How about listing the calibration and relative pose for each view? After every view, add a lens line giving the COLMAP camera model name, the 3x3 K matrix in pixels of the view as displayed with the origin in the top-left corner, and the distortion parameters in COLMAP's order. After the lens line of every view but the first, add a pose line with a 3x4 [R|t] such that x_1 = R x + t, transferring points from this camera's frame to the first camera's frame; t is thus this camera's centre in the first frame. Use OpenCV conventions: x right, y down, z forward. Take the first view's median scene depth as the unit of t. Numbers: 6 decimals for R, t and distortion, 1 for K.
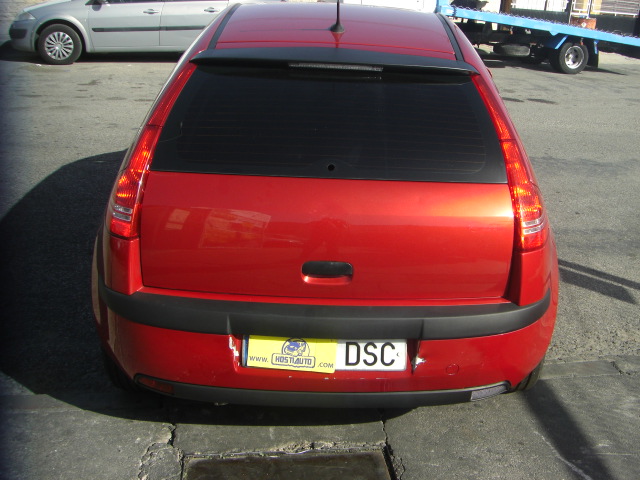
lens RADIAL K [[713.3, 0, 318.8], [0, 713.3, 241.1], [0, 0, 1]] dist [-0.138079, 0.000000]
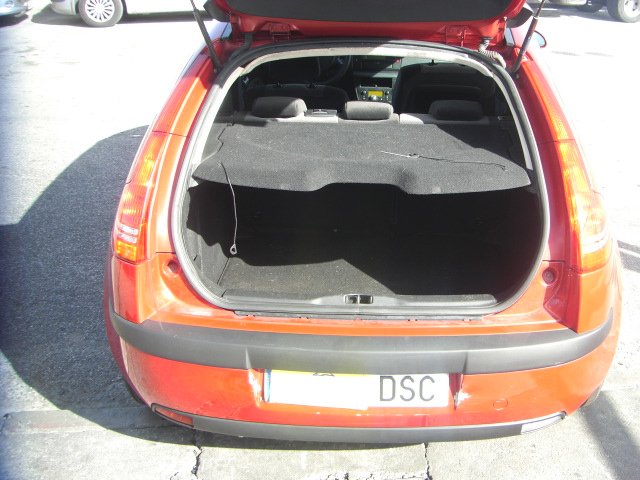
lens RADIAL K [[713.3, 0, 325.4], [0, 713.3, 244.1], [0, 0, 1]] dist [-0.138079, 0.000000]
pose [[0.997698, -0.013956, -0.066355, 0.028699], [0.018772, 0.997190, 0.072521, -0.079555], [0.065156, -0.073600, 0.995157, 0.113649]]
